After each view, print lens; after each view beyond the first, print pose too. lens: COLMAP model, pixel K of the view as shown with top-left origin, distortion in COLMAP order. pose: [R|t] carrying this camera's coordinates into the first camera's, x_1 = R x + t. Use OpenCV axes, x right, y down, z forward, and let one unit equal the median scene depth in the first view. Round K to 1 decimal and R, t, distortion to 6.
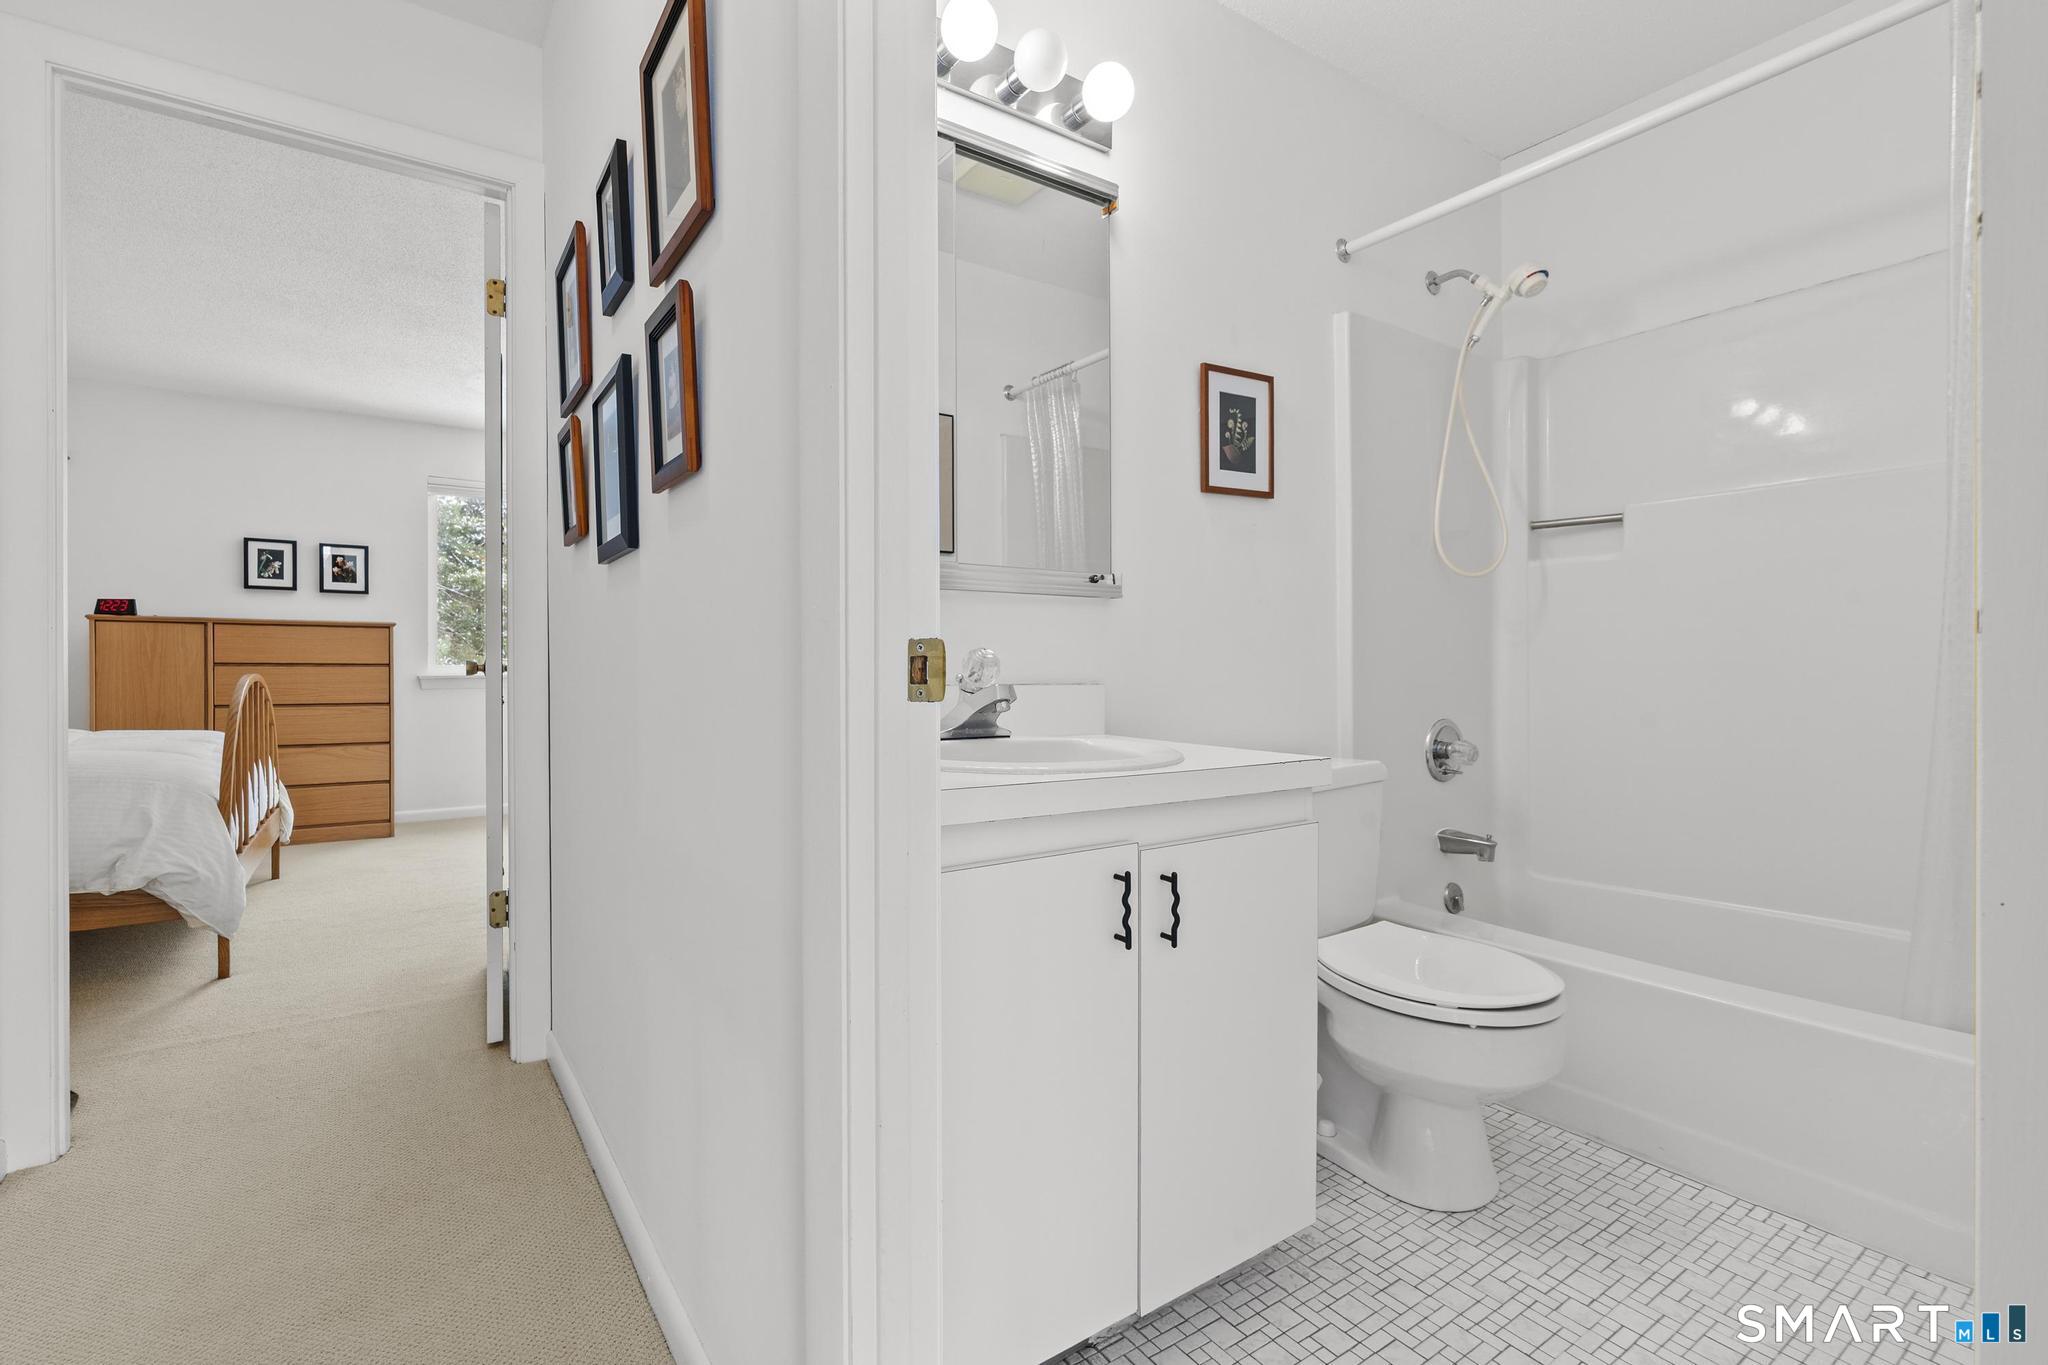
lens RADIAL K [[928.5, 0, 1015.6], [0, 928.5, 686.4], [0, 0, 1]] dist [-0.006028, 0.000529]
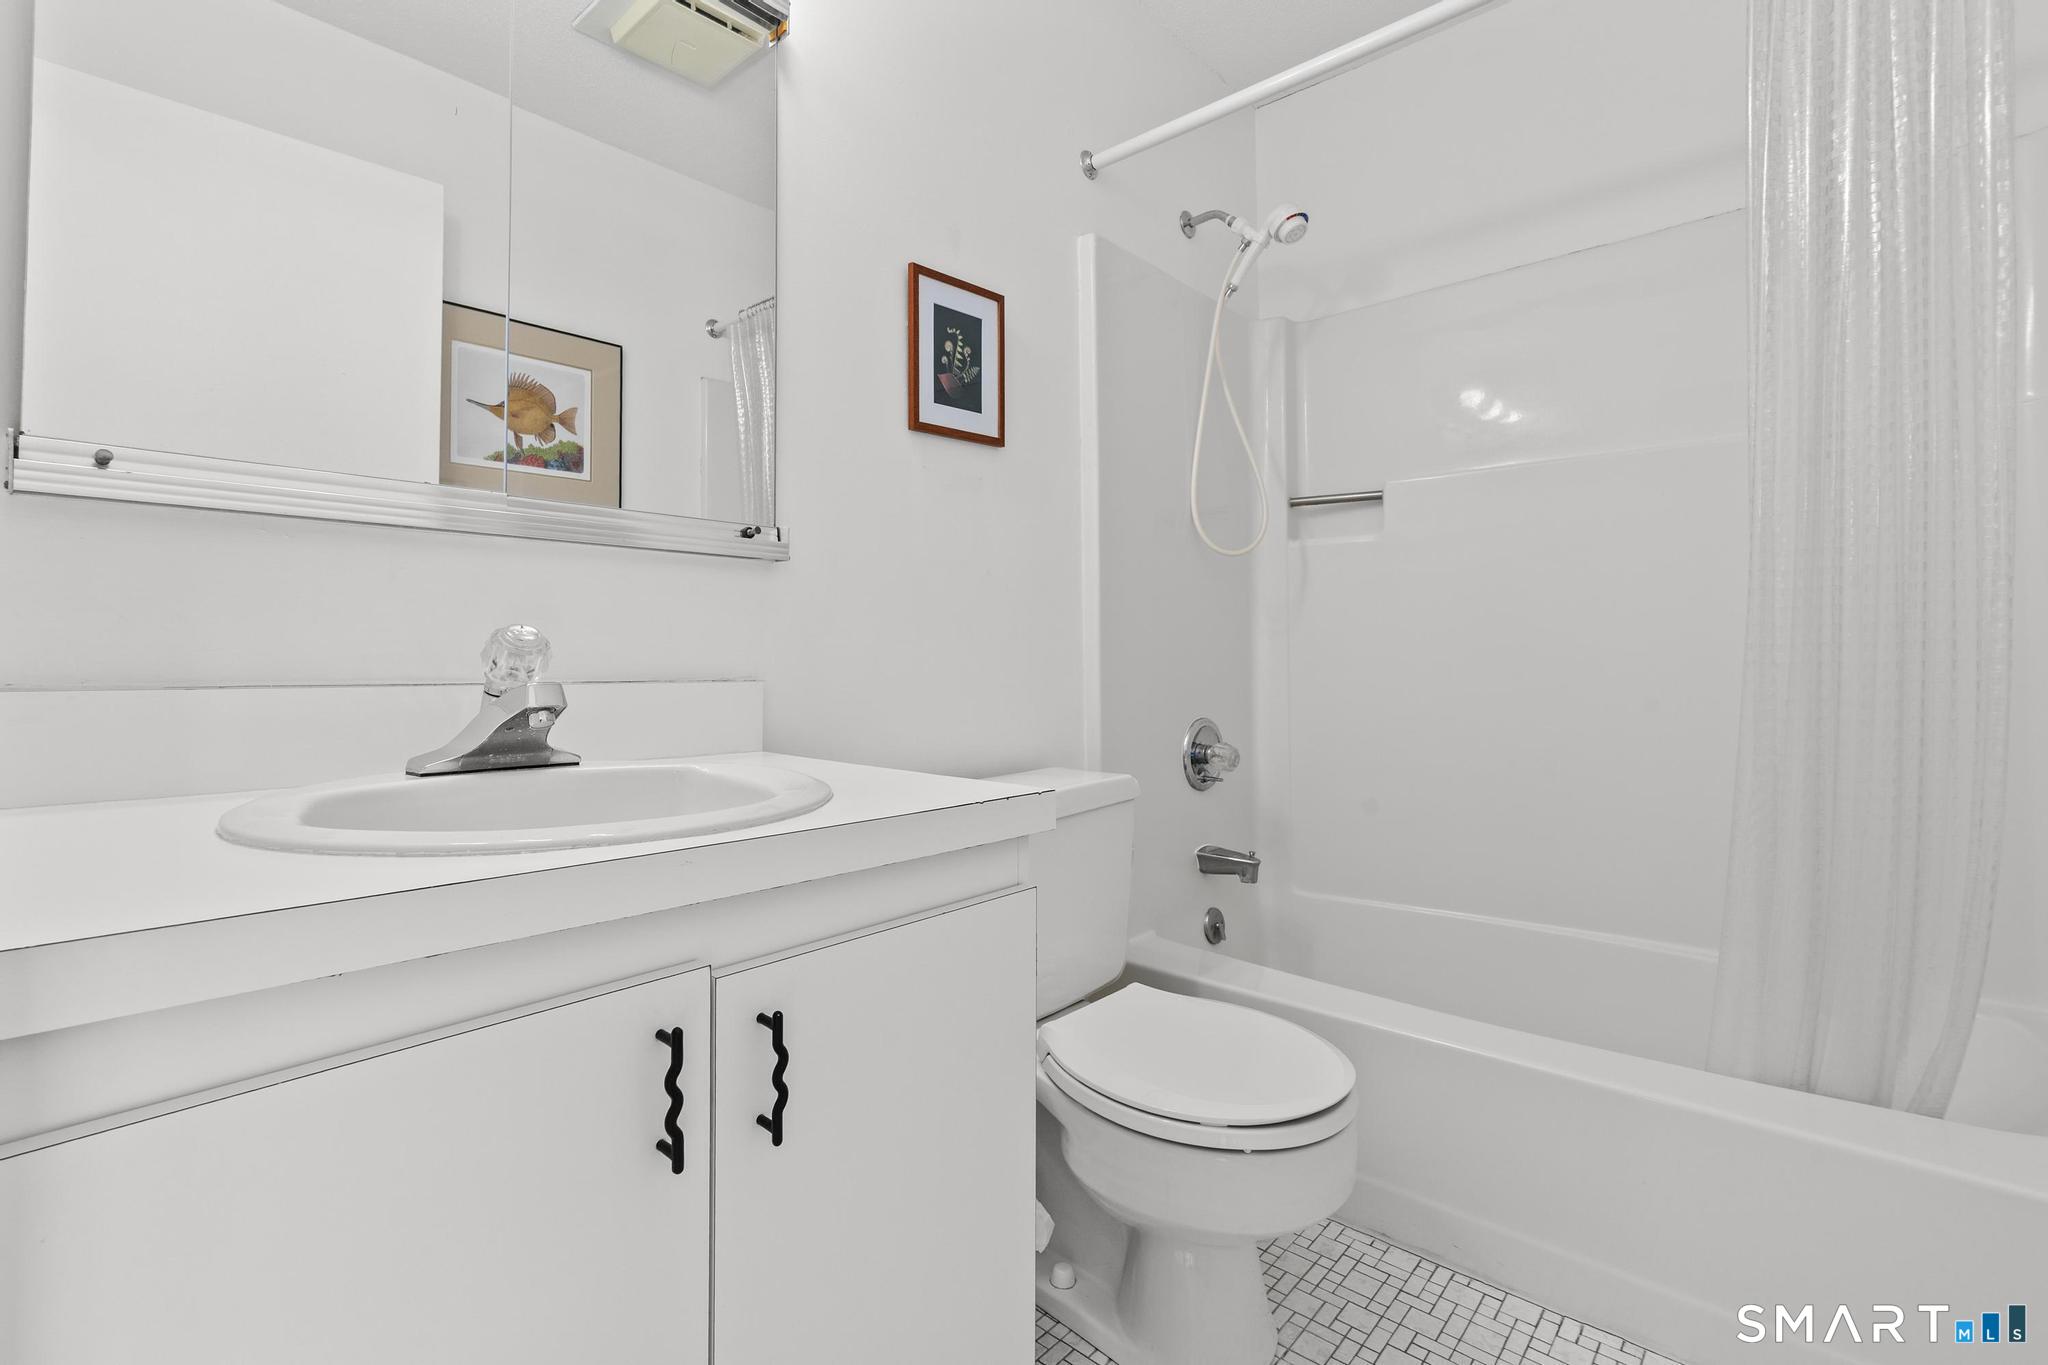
lens RADIAL K [[928.5, 0, 1017.4], [0, 928.5, 673.2], [0, 0, 1]] dist [-0.006028, 0.000529]
pose [[0.971078, -0.002703, 0.238749, 0.100751], [0.004686, 0.999959, -0.007739, -0.001739], [-0.238718, 0.008634, 0.971051, 0.229794]]
